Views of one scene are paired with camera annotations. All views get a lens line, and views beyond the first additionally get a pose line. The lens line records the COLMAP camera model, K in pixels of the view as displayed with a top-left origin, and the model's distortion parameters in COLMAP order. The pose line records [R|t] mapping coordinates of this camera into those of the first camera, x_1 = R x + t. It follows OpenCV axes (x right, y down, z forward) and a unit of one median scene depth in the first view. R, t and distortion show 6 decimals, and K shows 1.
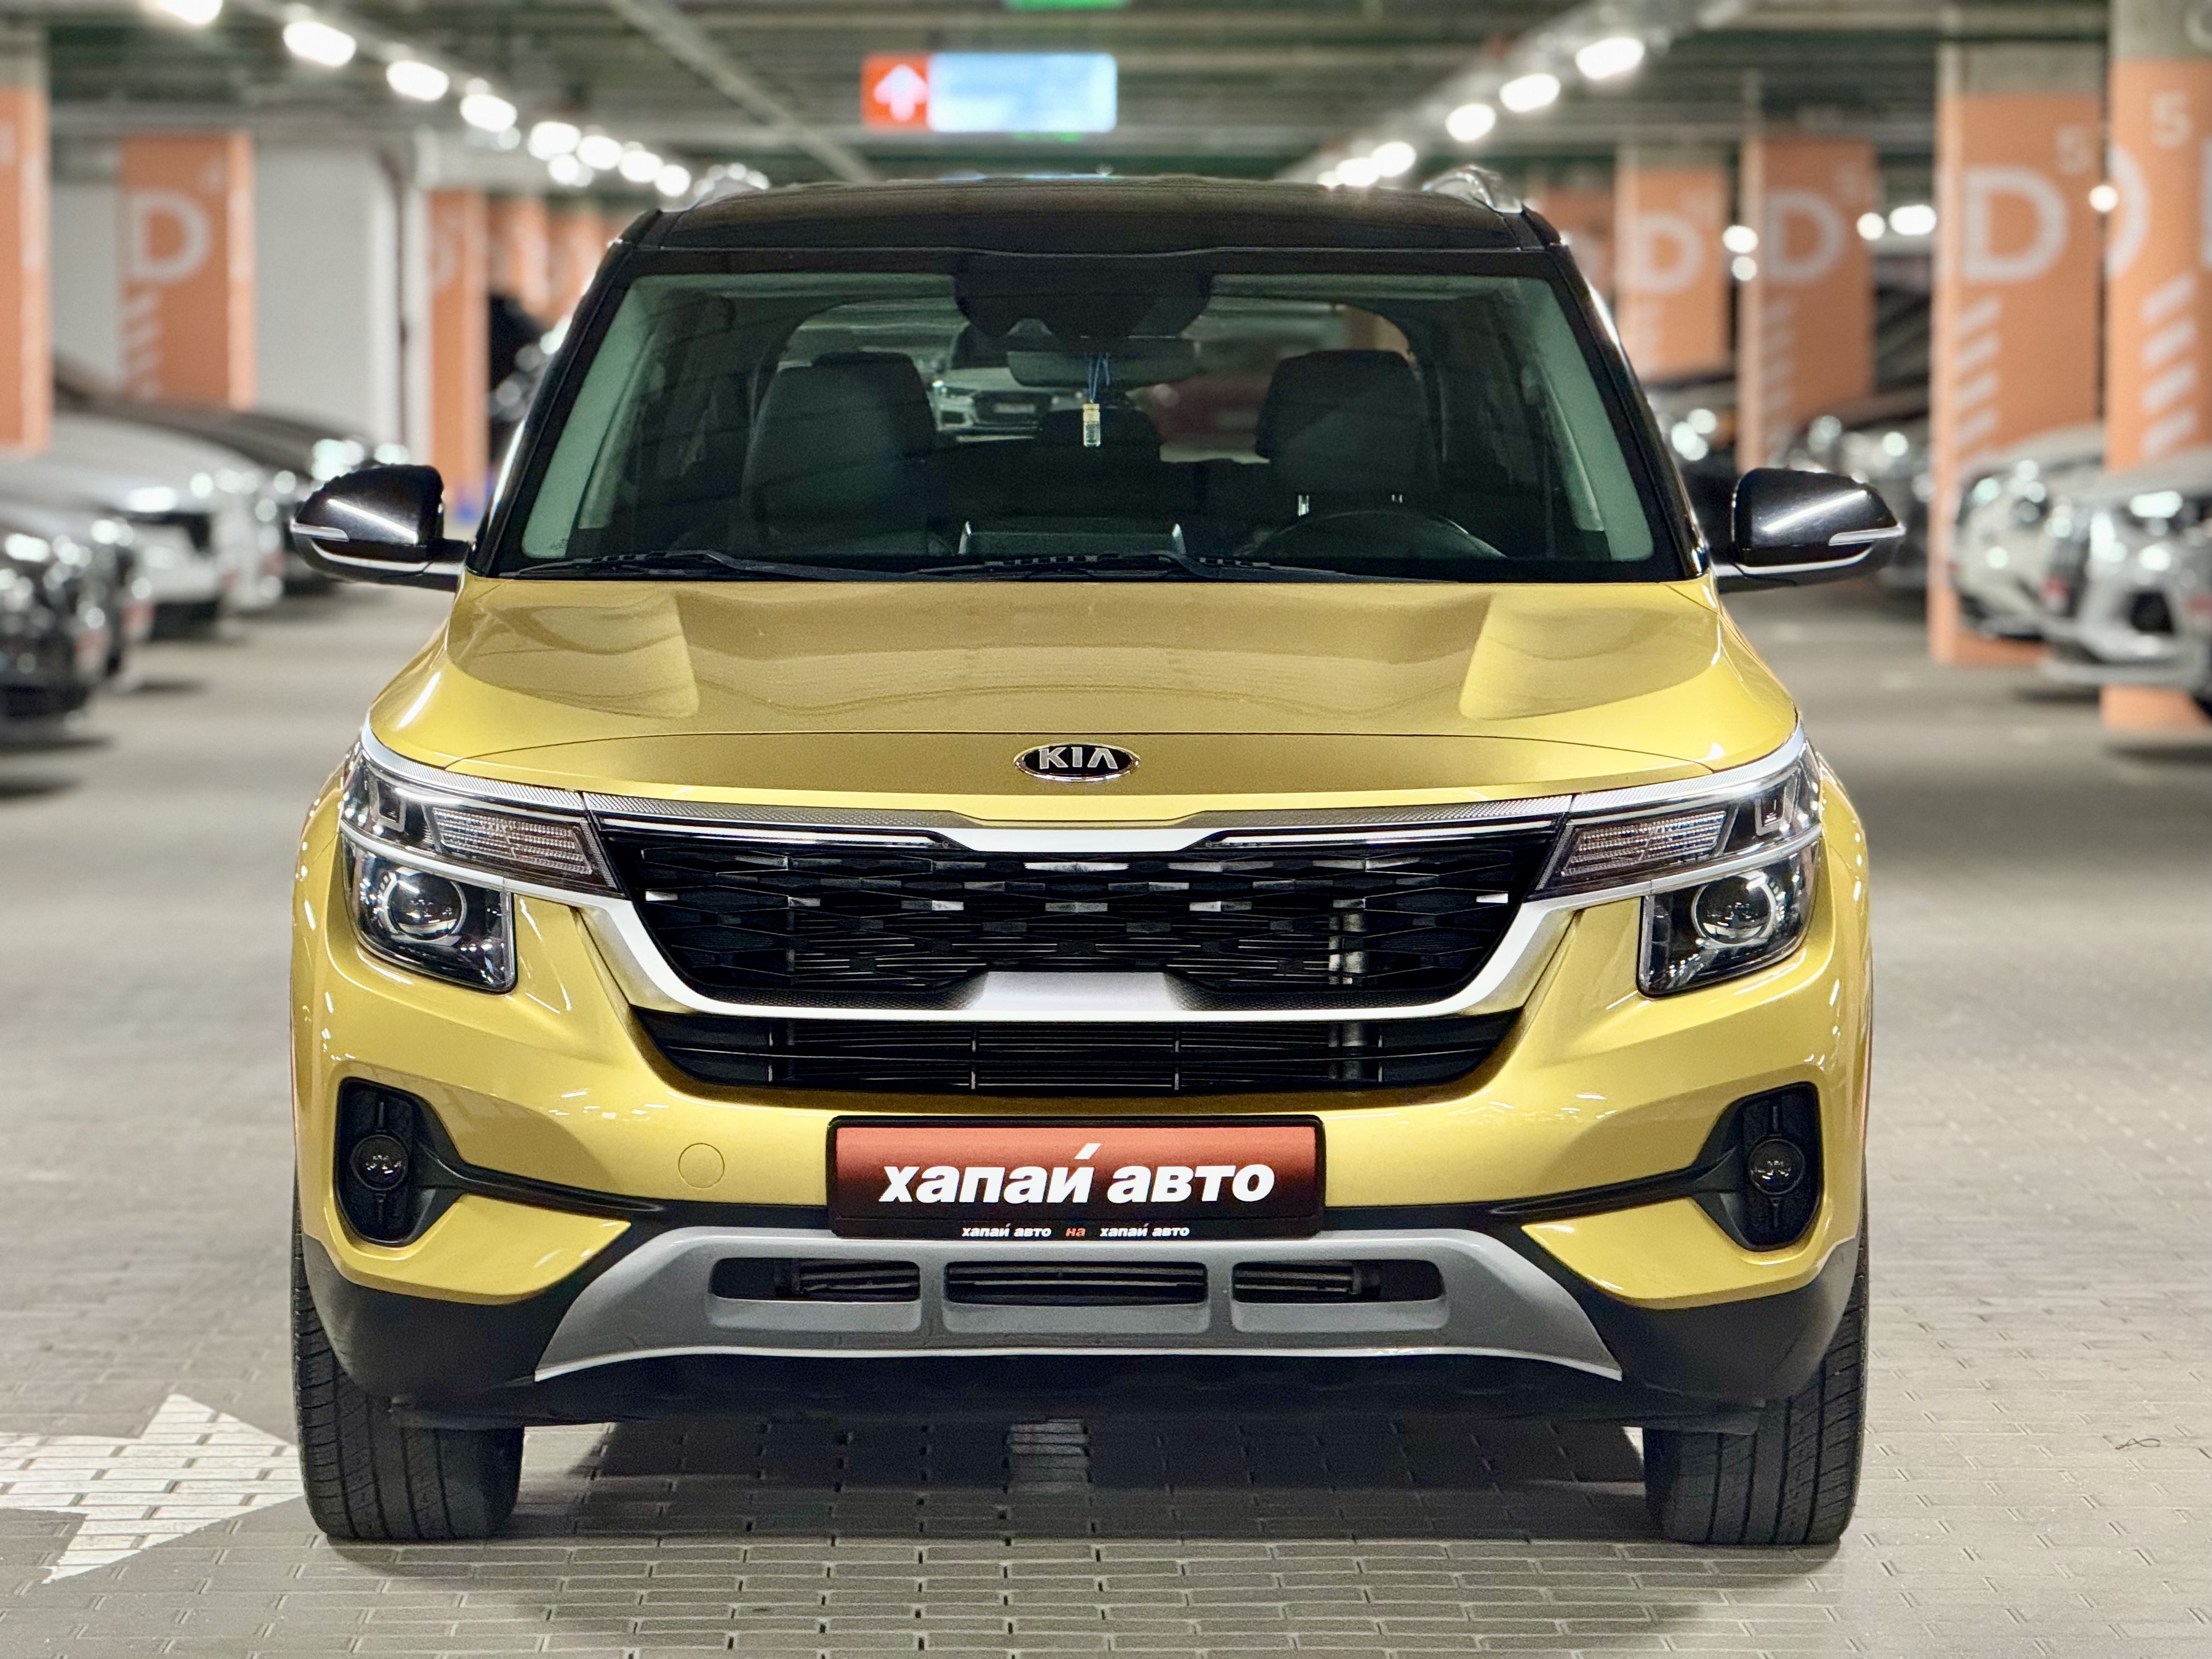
lens RADIAL K [[7743.9, 0, 1104.6], [0, 7743.9, 825.5], [0, 0, 1]] dist [0.257203, 0.000000]
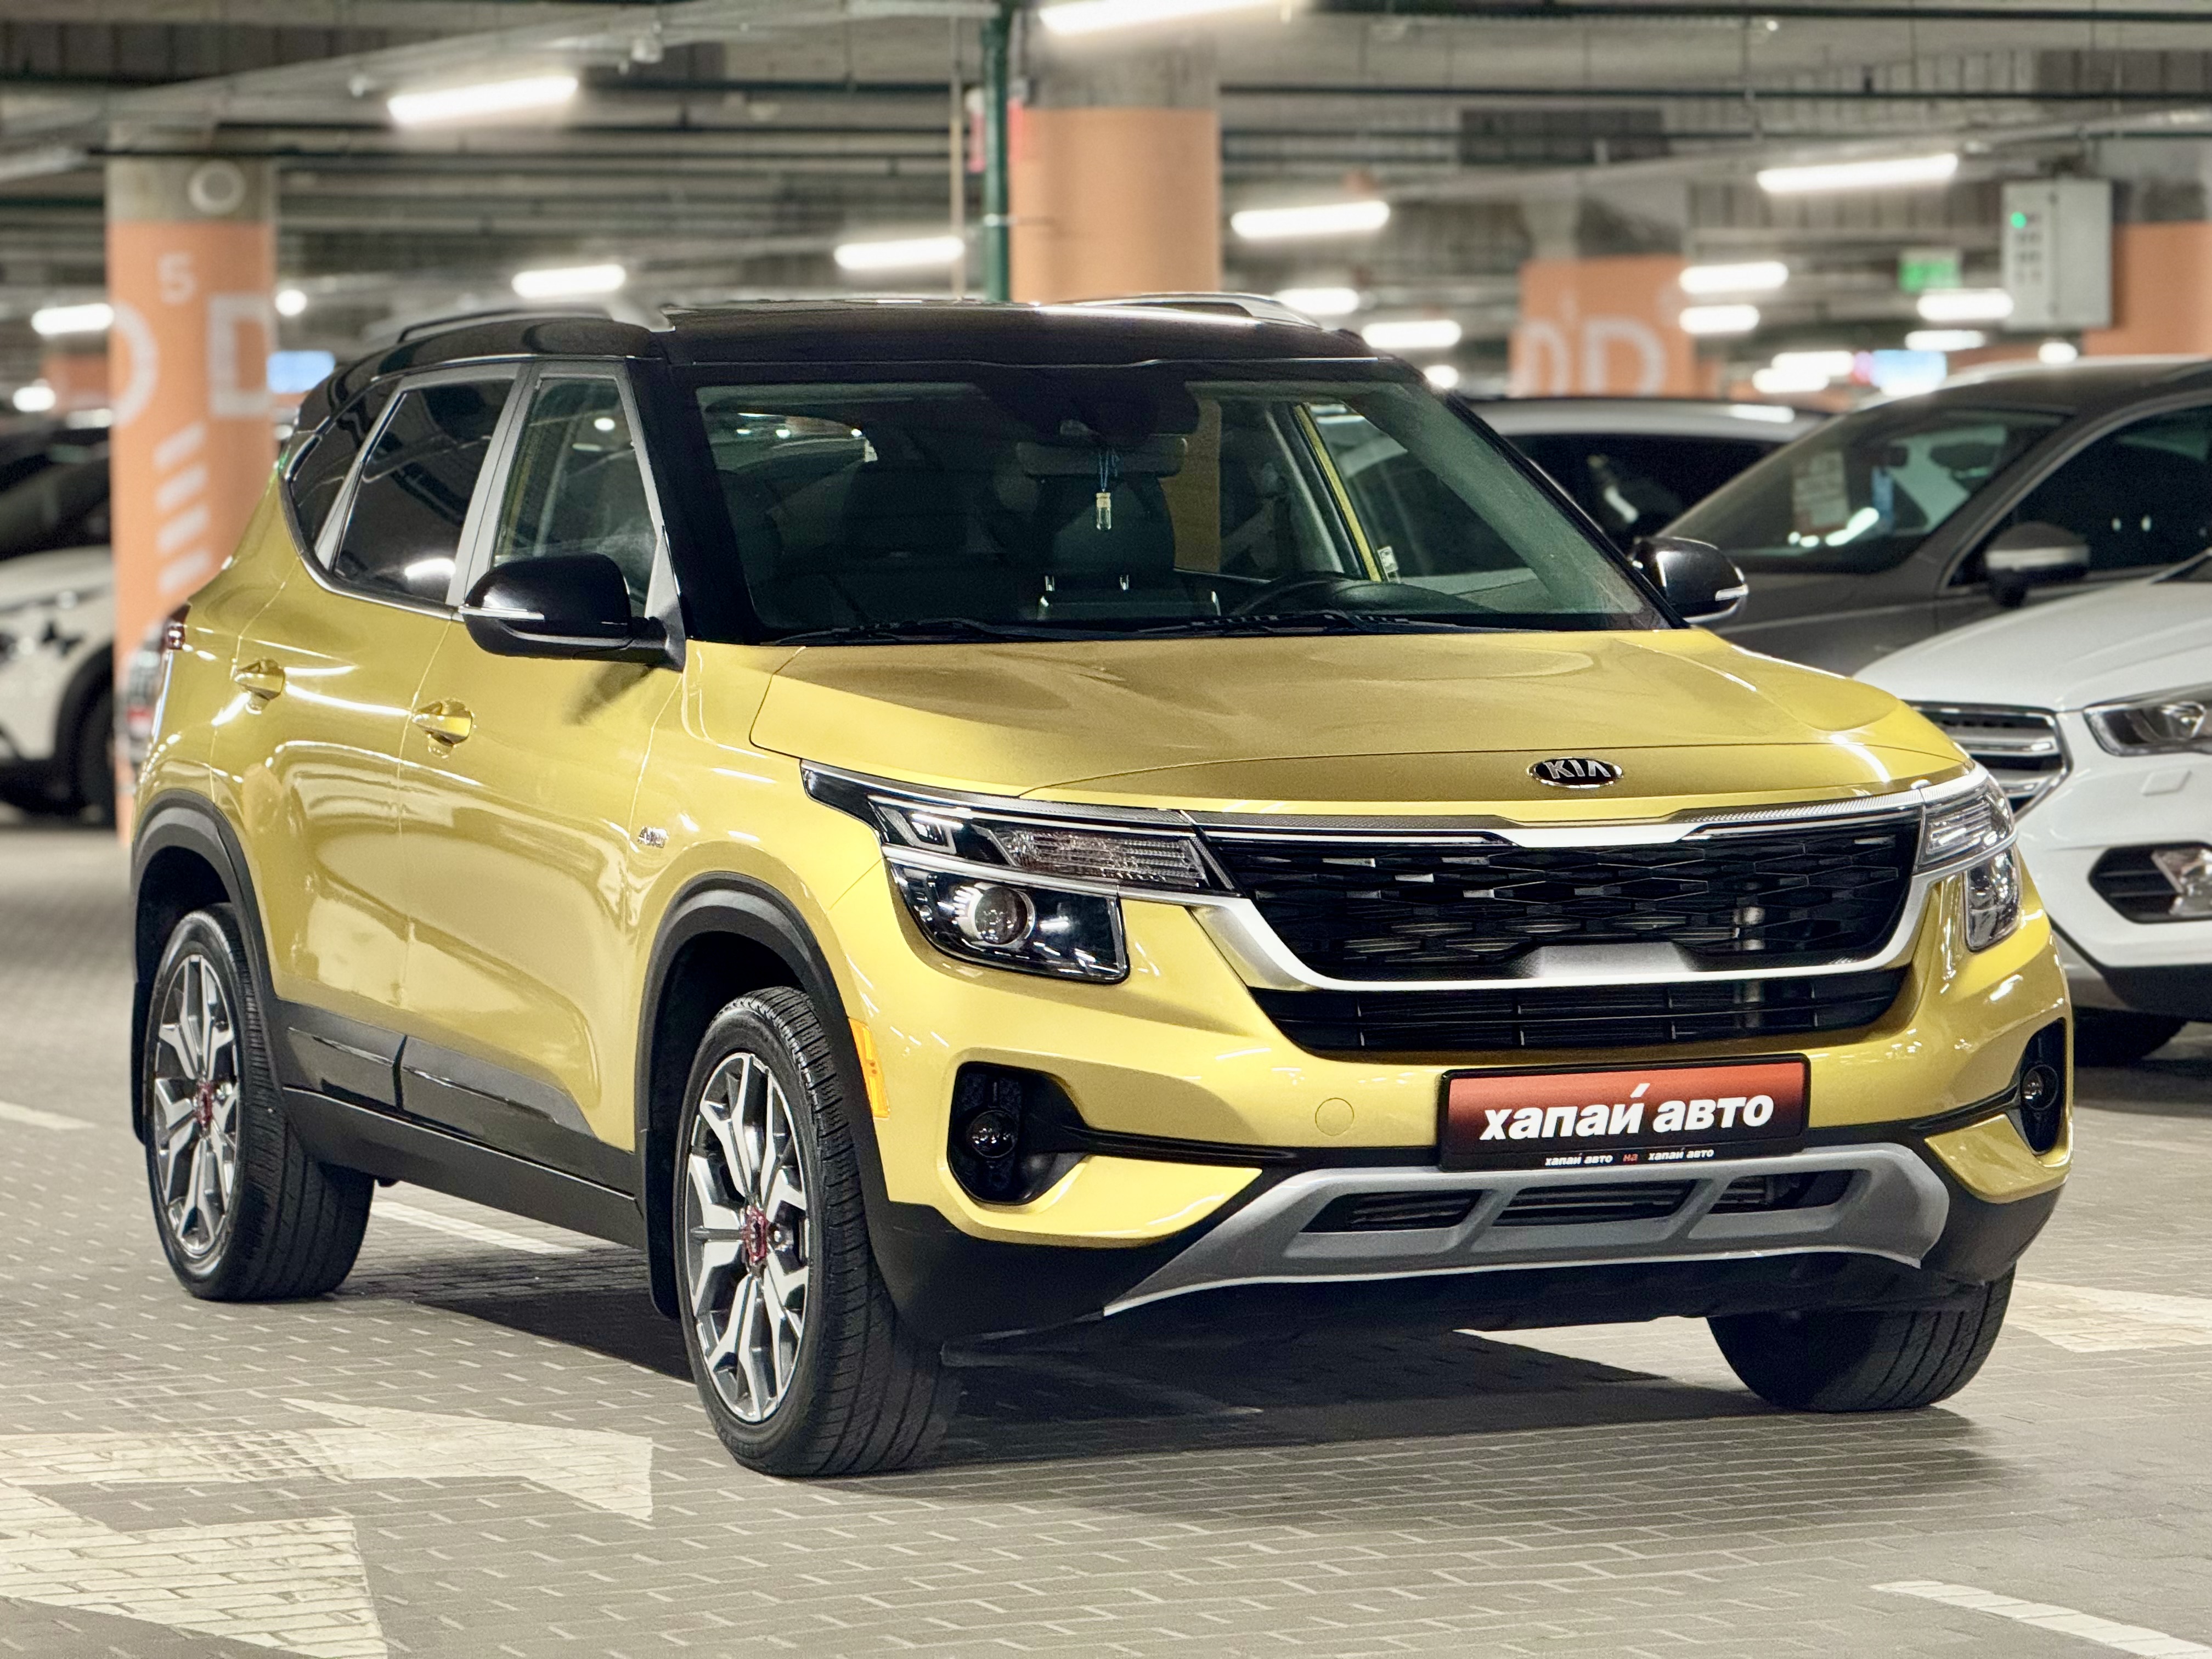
lens RADIAL K [[7743.9, 0, 1104.5], [0, 7743.9, 831.9], [0, 0, 1]] dist [0.257203, 0.000000]
pose [[0.916124, -0.029527, 0.399806, -0.556949], [0.038180, 0.999177, -0.013695, 0.014876], [-0.399072, 0.027811, 0.916498, -0.079621]]
